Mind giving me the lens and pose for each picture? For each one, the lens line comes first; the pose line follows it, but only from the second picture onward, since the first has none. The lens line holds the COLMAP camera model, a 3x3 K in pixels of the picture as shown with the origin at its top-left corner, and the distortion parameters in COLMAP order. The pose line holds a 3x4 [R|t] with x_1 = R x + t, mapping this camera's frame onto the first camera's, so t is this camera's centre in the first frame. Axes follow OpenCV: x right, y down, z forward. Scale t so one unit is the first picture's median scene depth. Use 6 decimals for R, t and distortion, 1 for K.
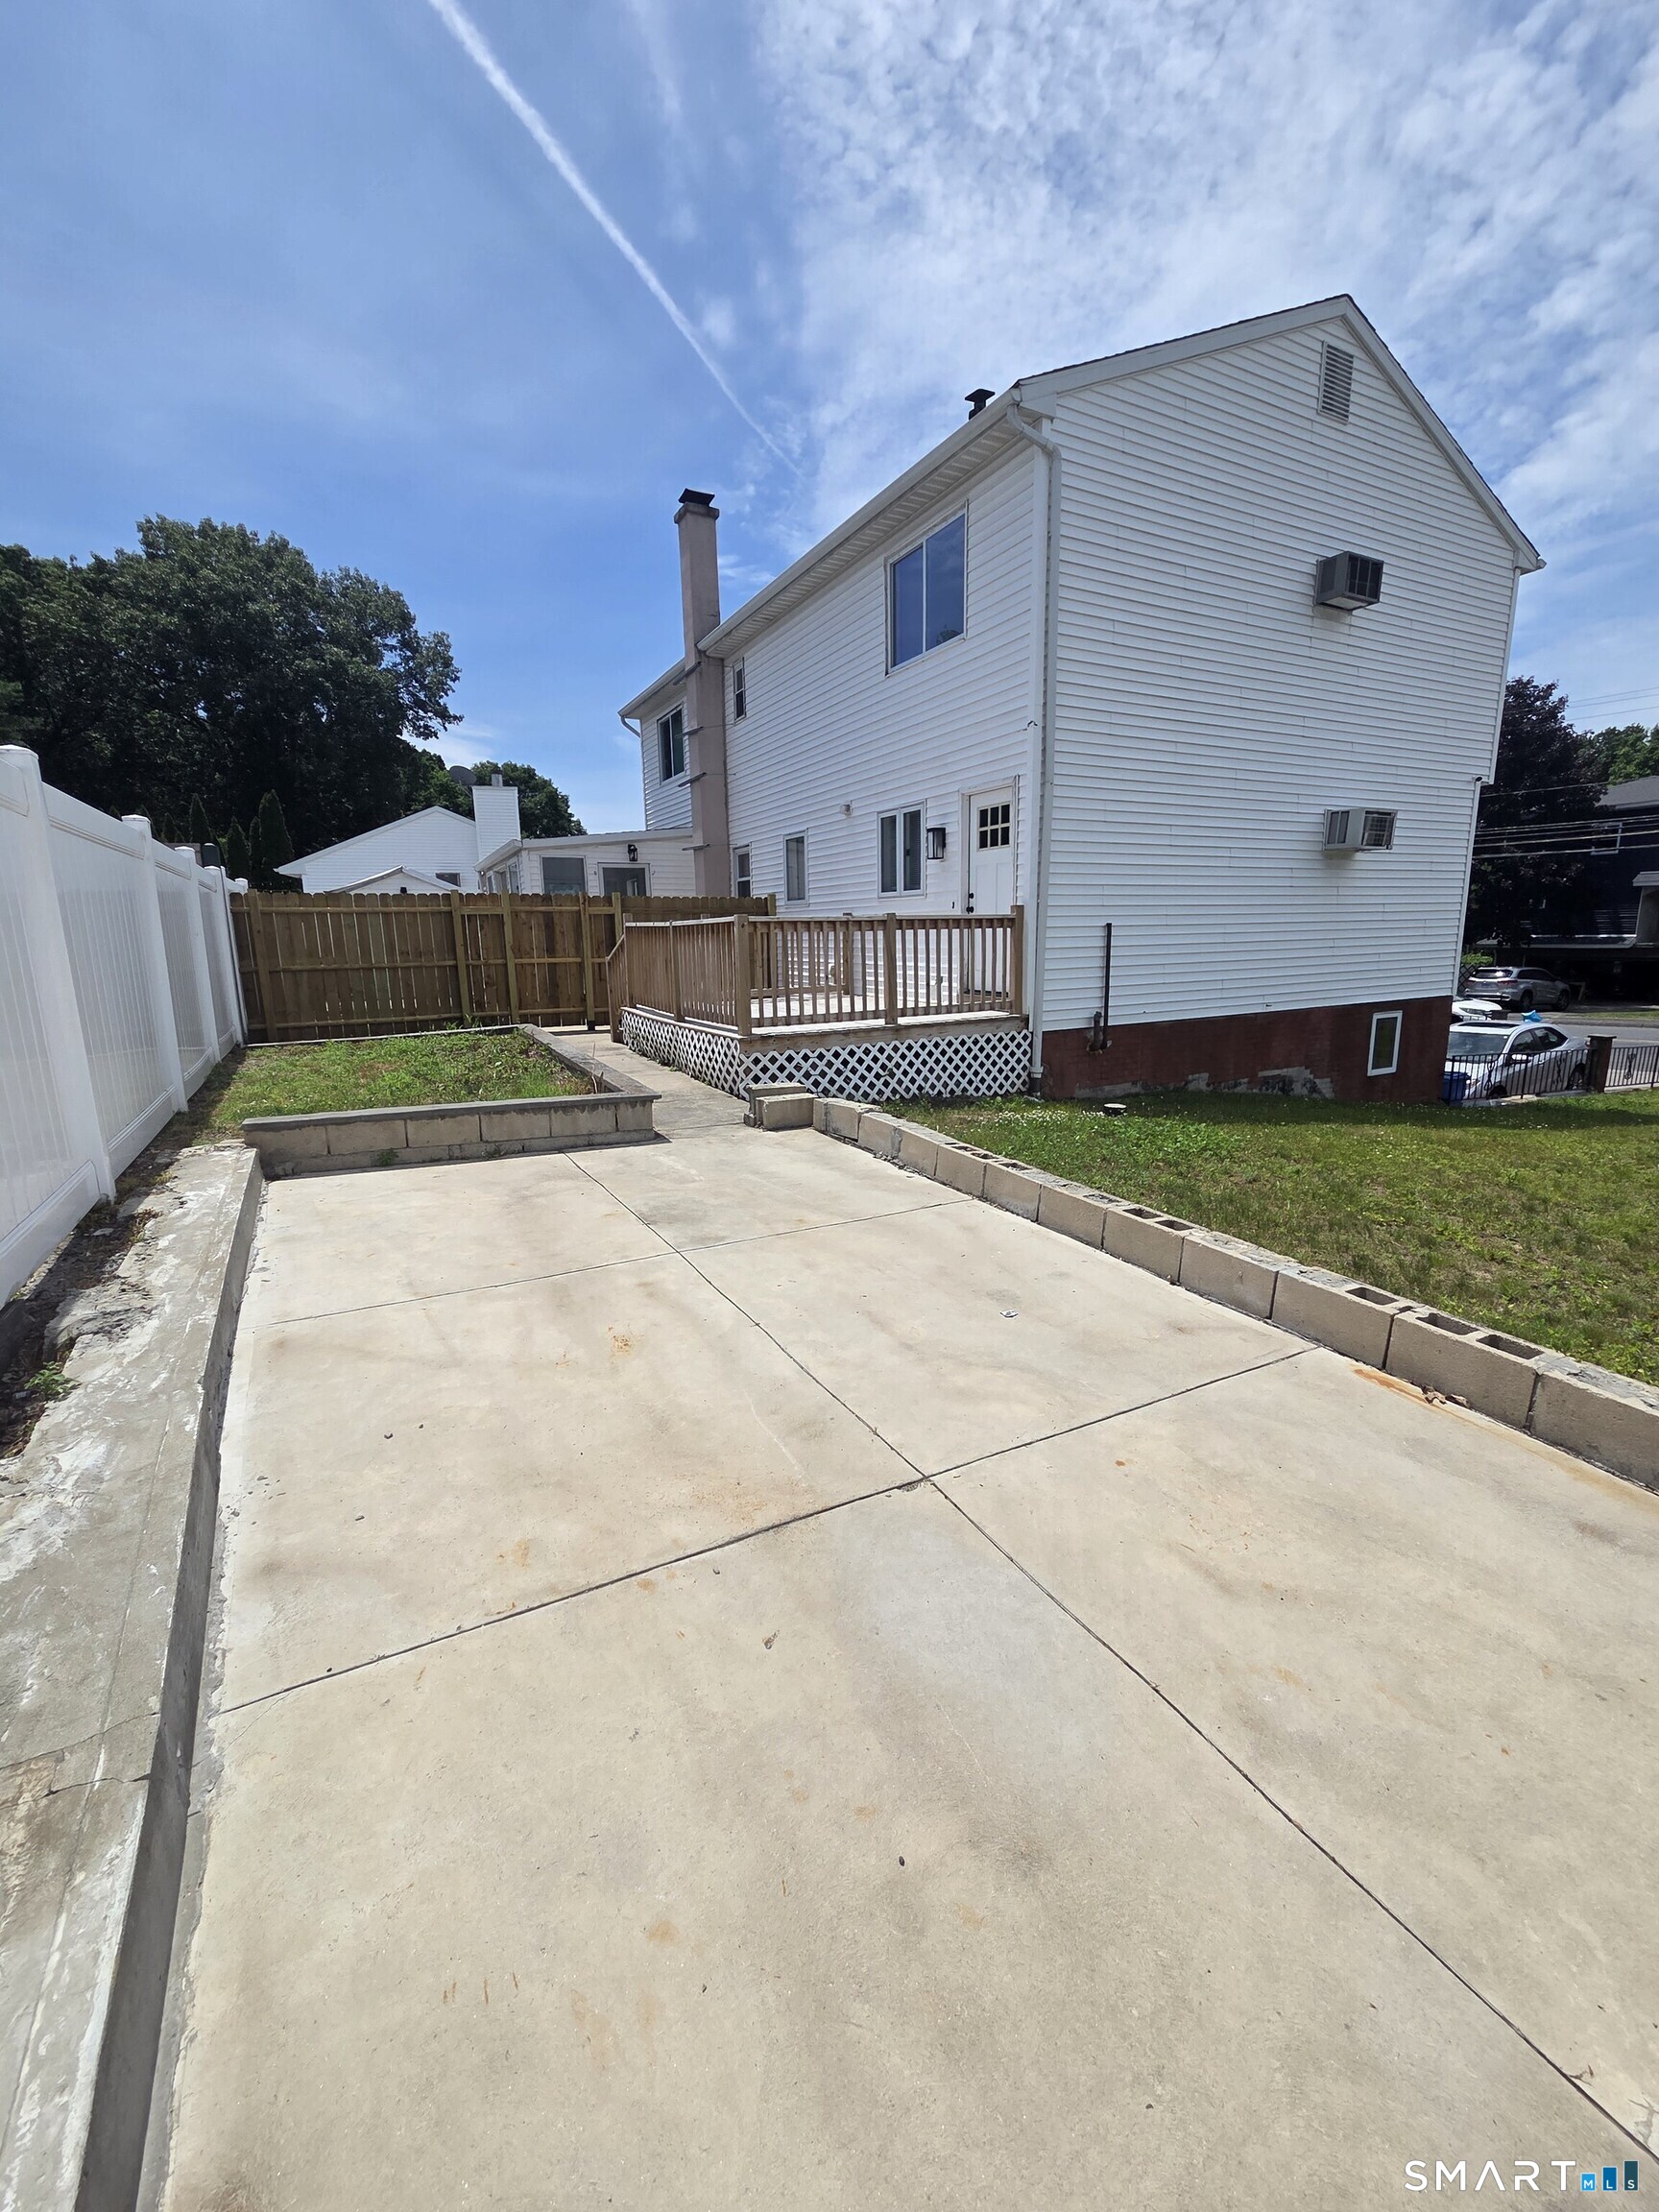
lens RADIAL K [[900.9, 0, 836.3], [0, 900.9, 1107.9], [0, 0, 1]] dist [0.000918, 0.000520]
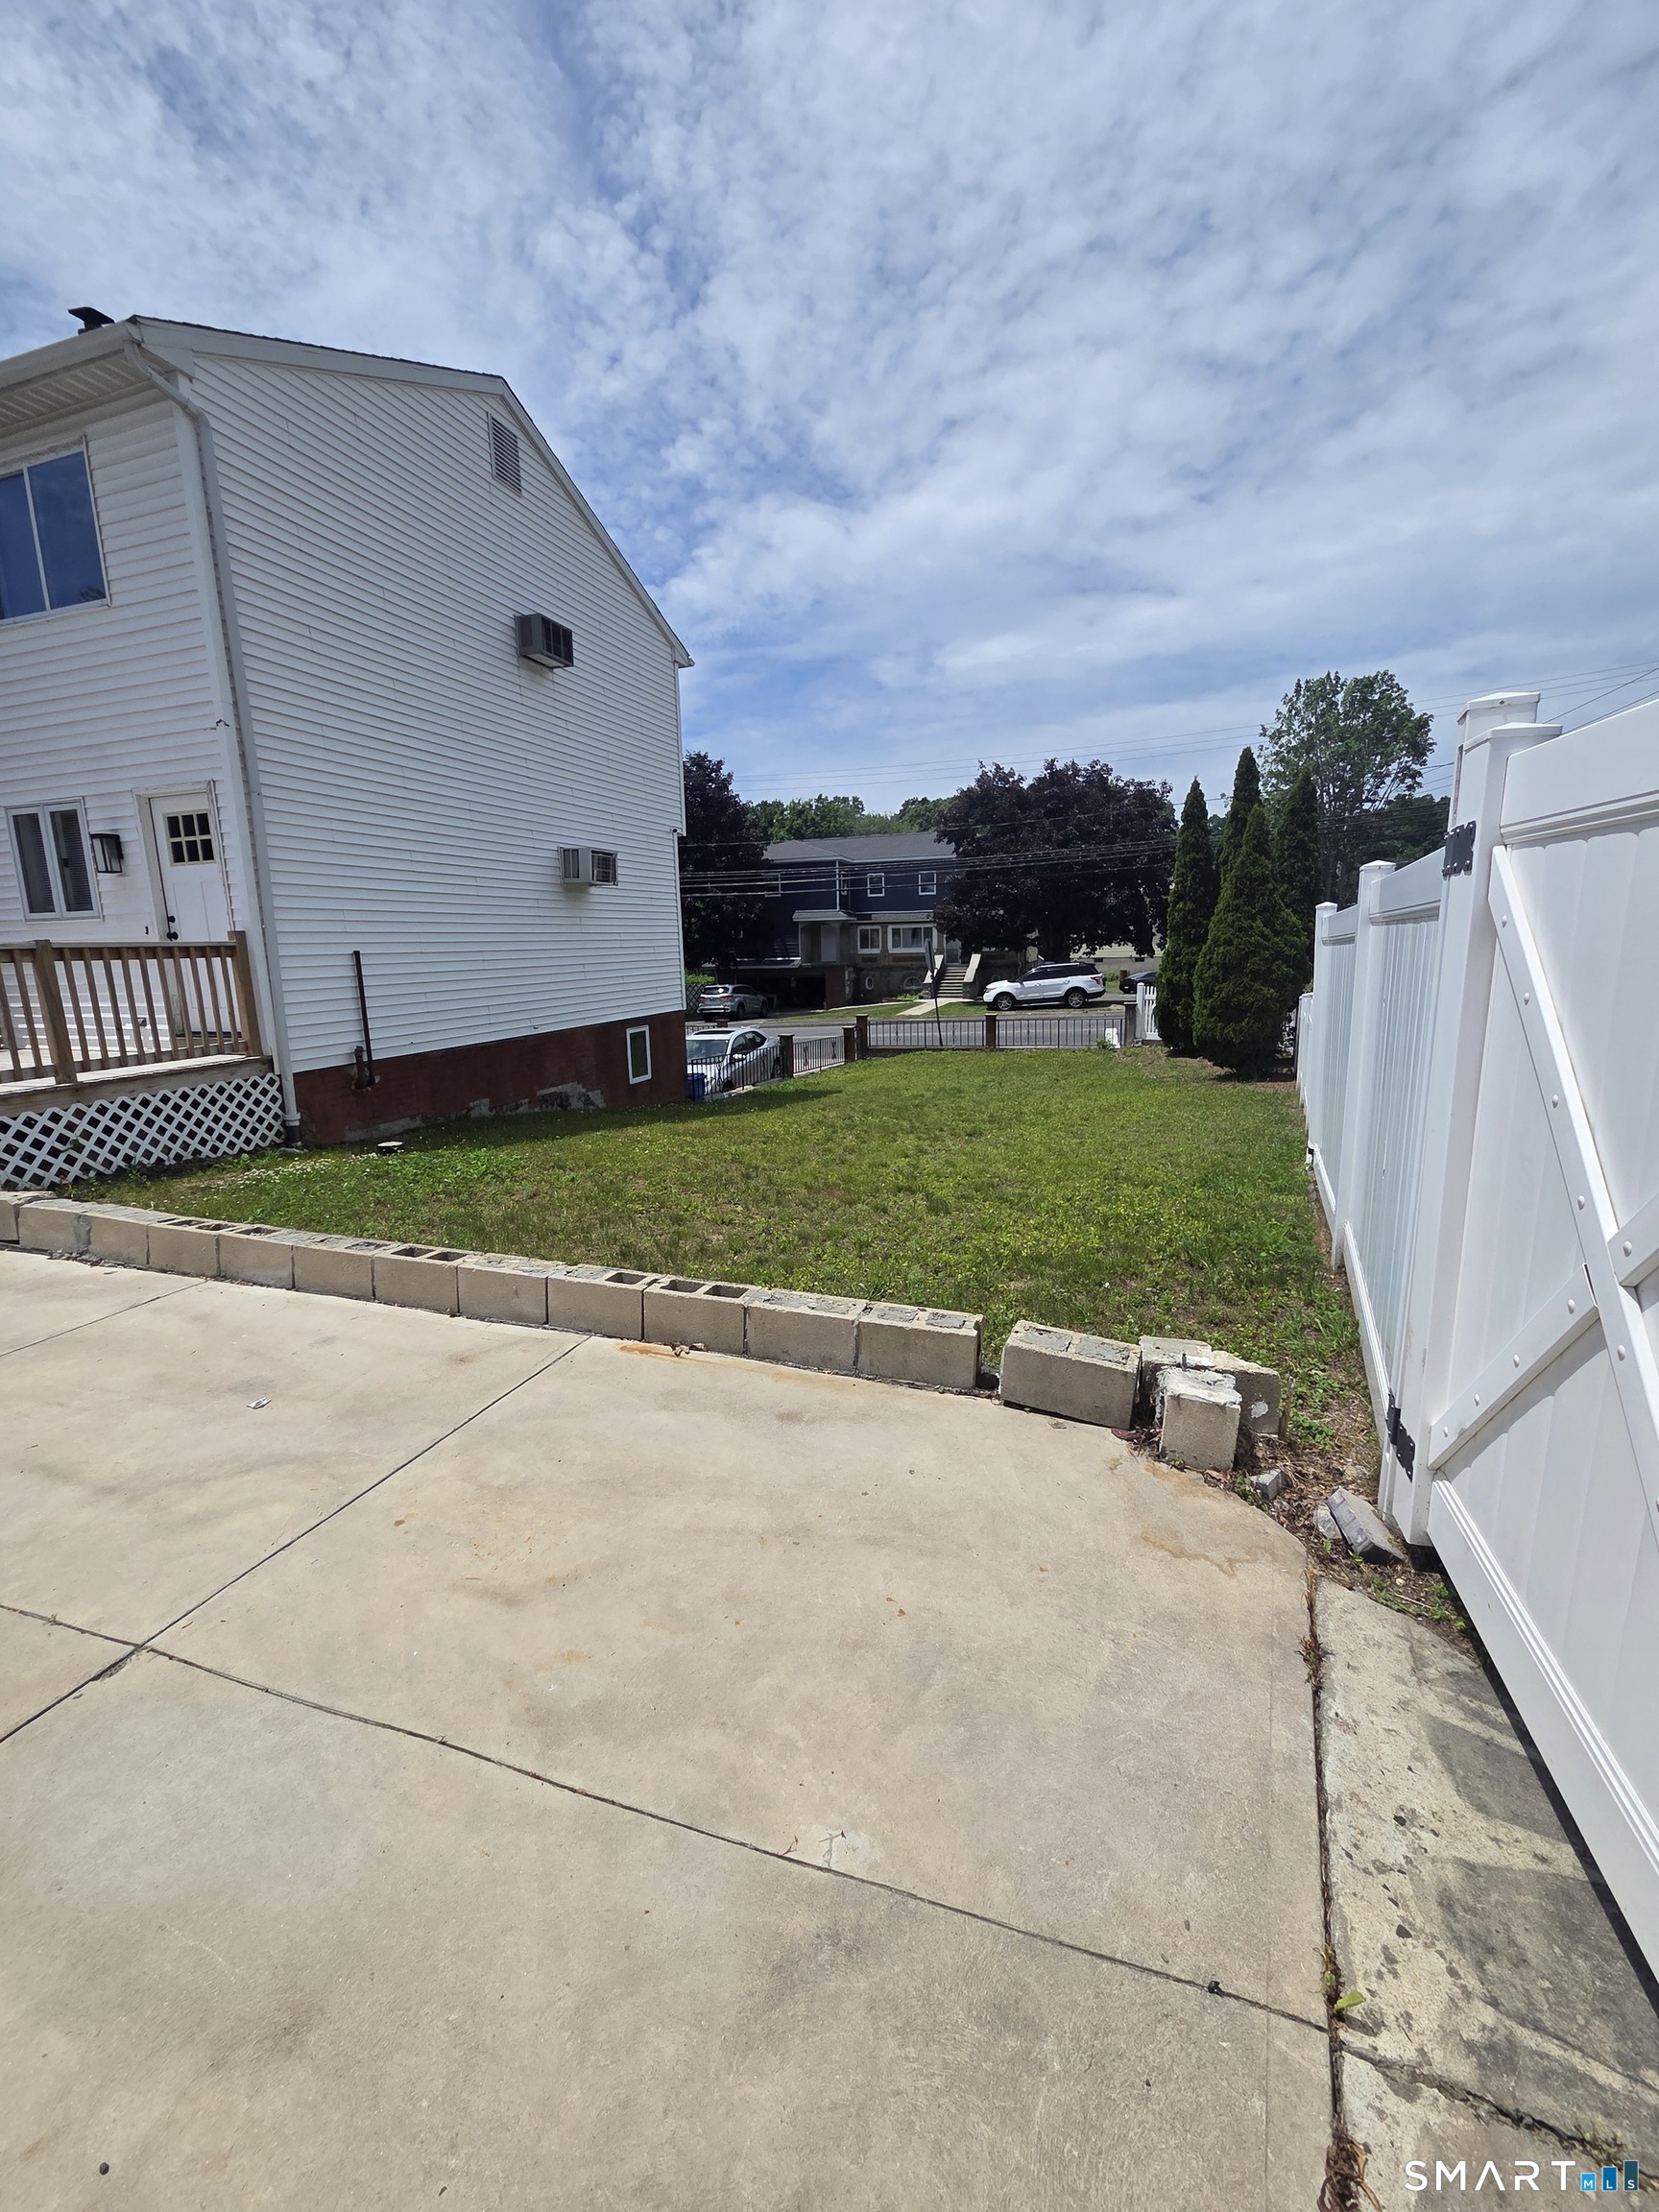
lens RADIAL K [[900.9, 0, 836.3], [0, 900.9, 1107.9], [0, 0, 1]] dist [0.000918, 0.000520]
pose [[0.732886, -0.122698, 0.669196, 0.024475], [0.142866, 0.989428, 0.024950, 0.003188], [-0.665183, 0.077320, 0.742667, -0.010130]]
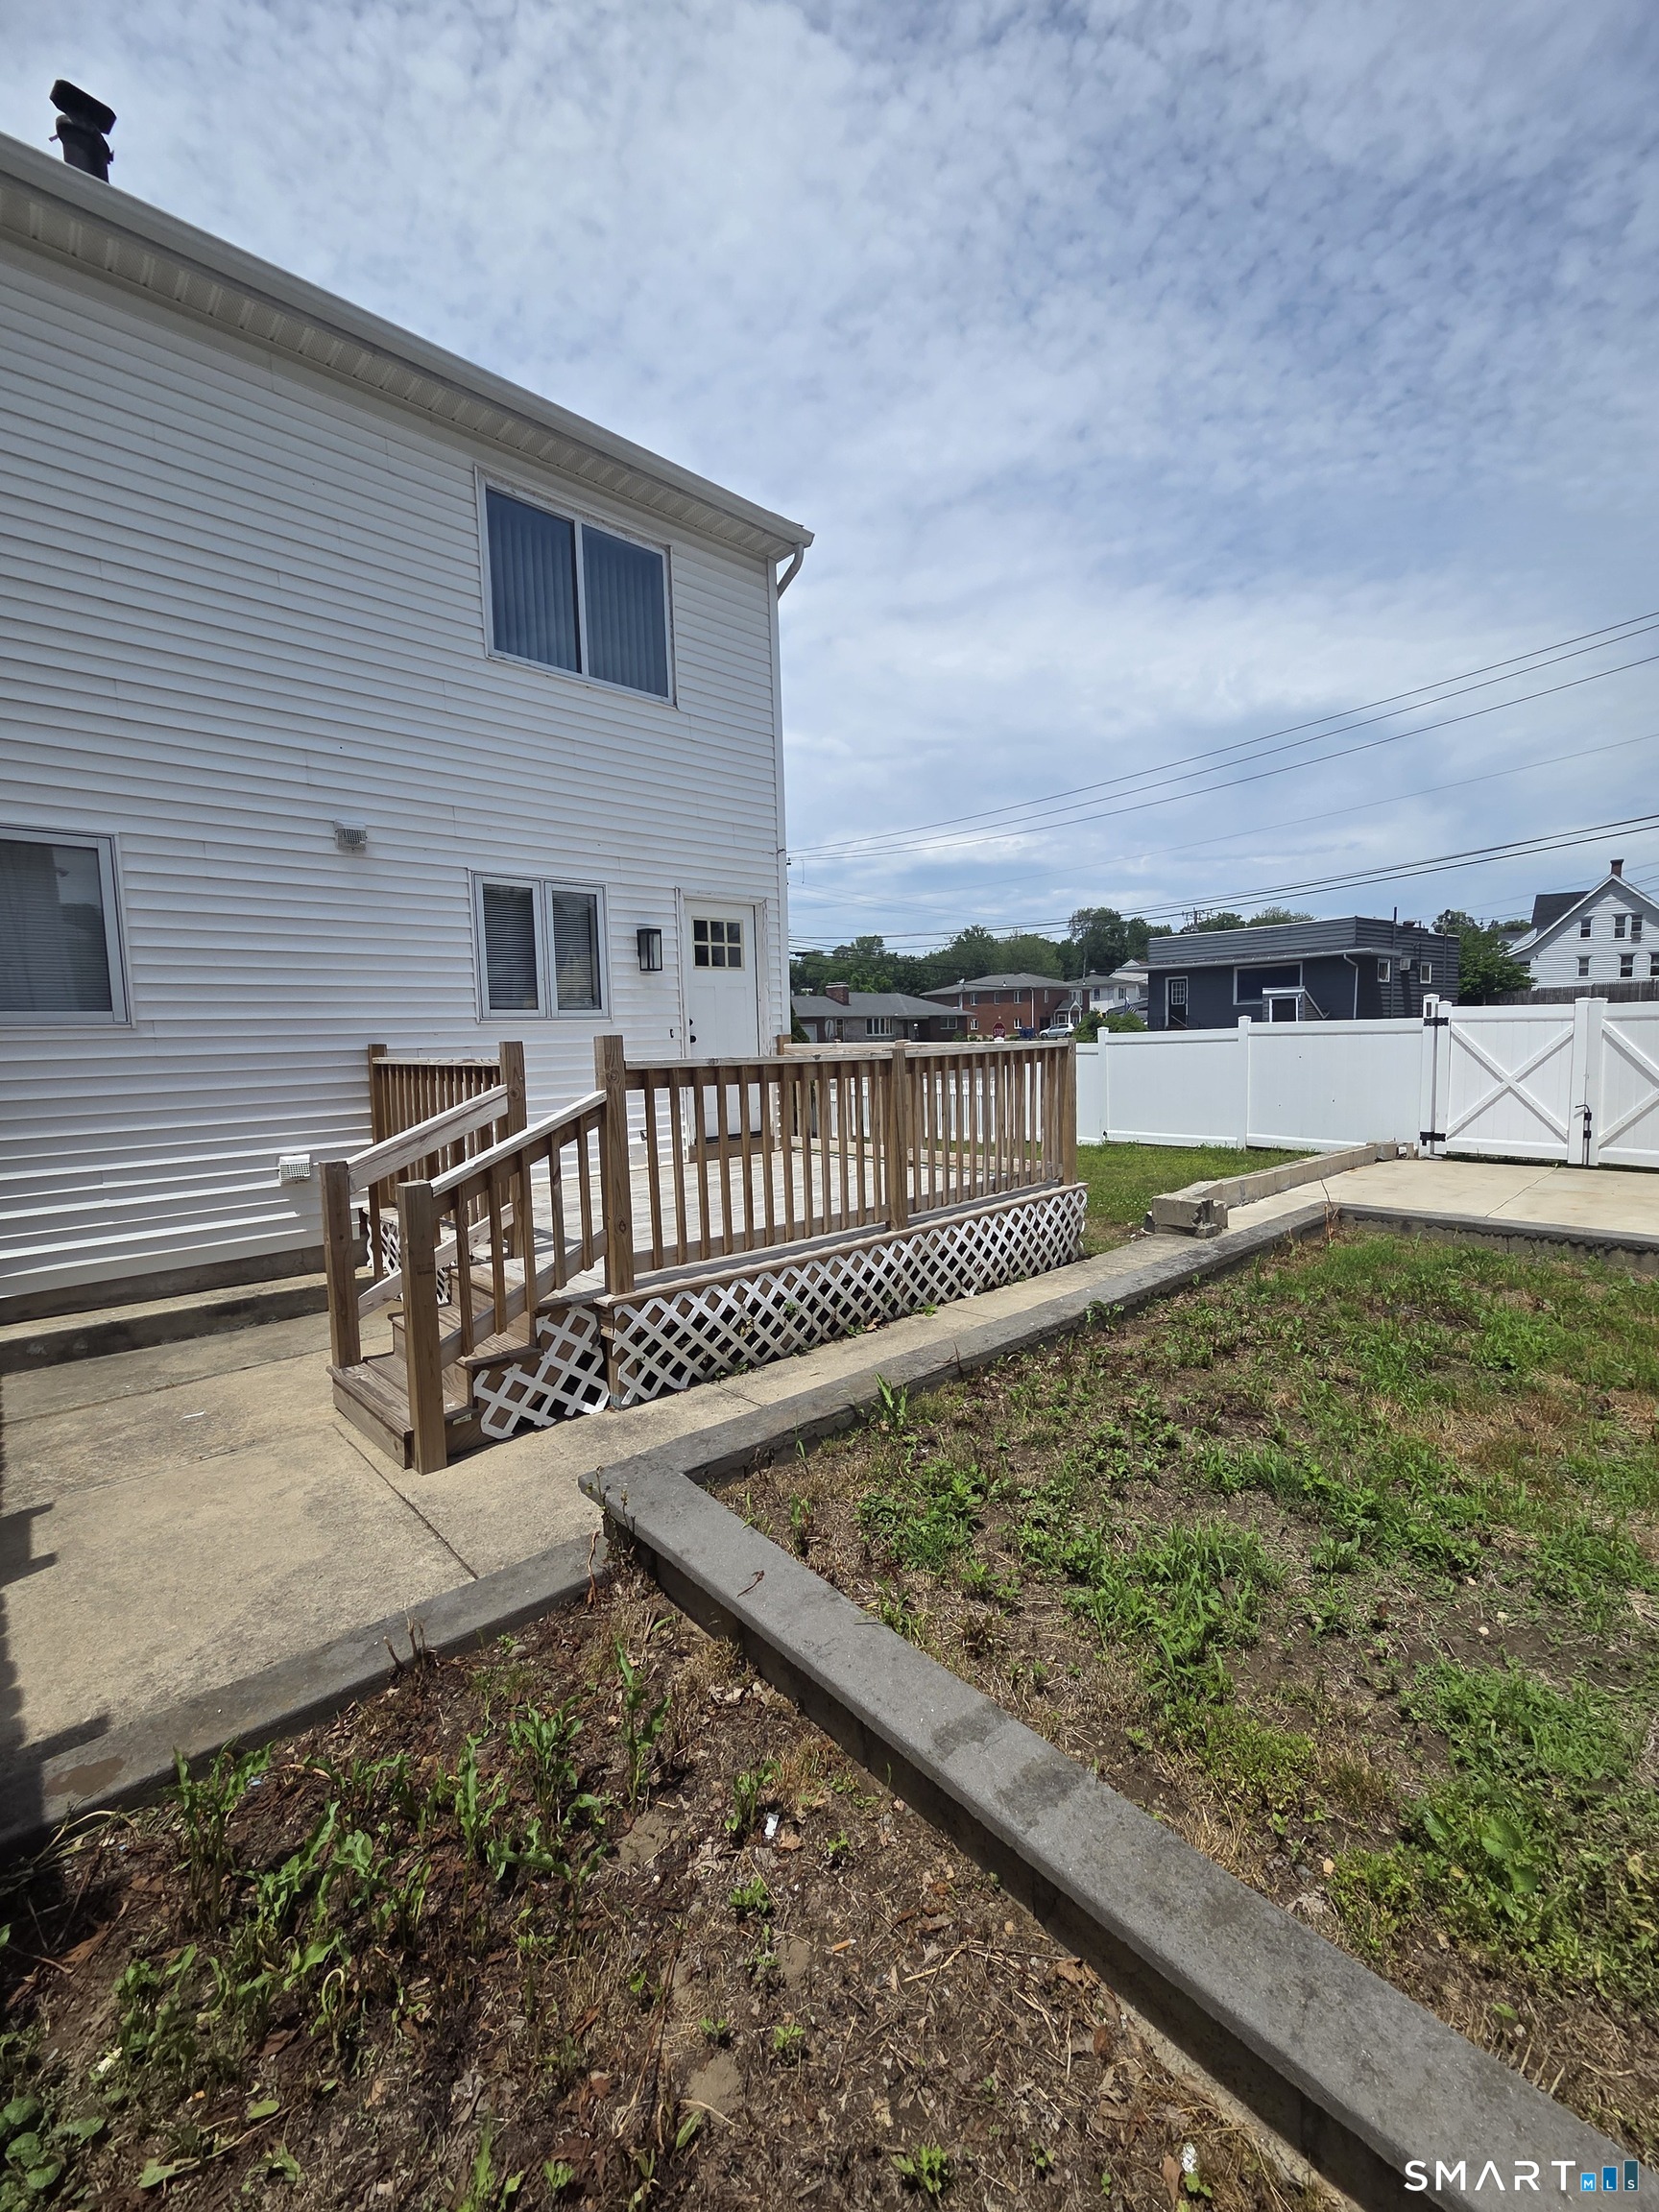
lens RADIAL K [[900.9, 0, 836.3], [0, 900.9, 1107.9], [0, 0, 1]] dist [0.000918, 0.000520]
pose [[-0.253962, -0.055460, 0.965623, -0.734917], [0.218483, 0.969261, 0.113131, -0.253597], [-0.942215, 0.239703, -0.234038, 1.223167]]
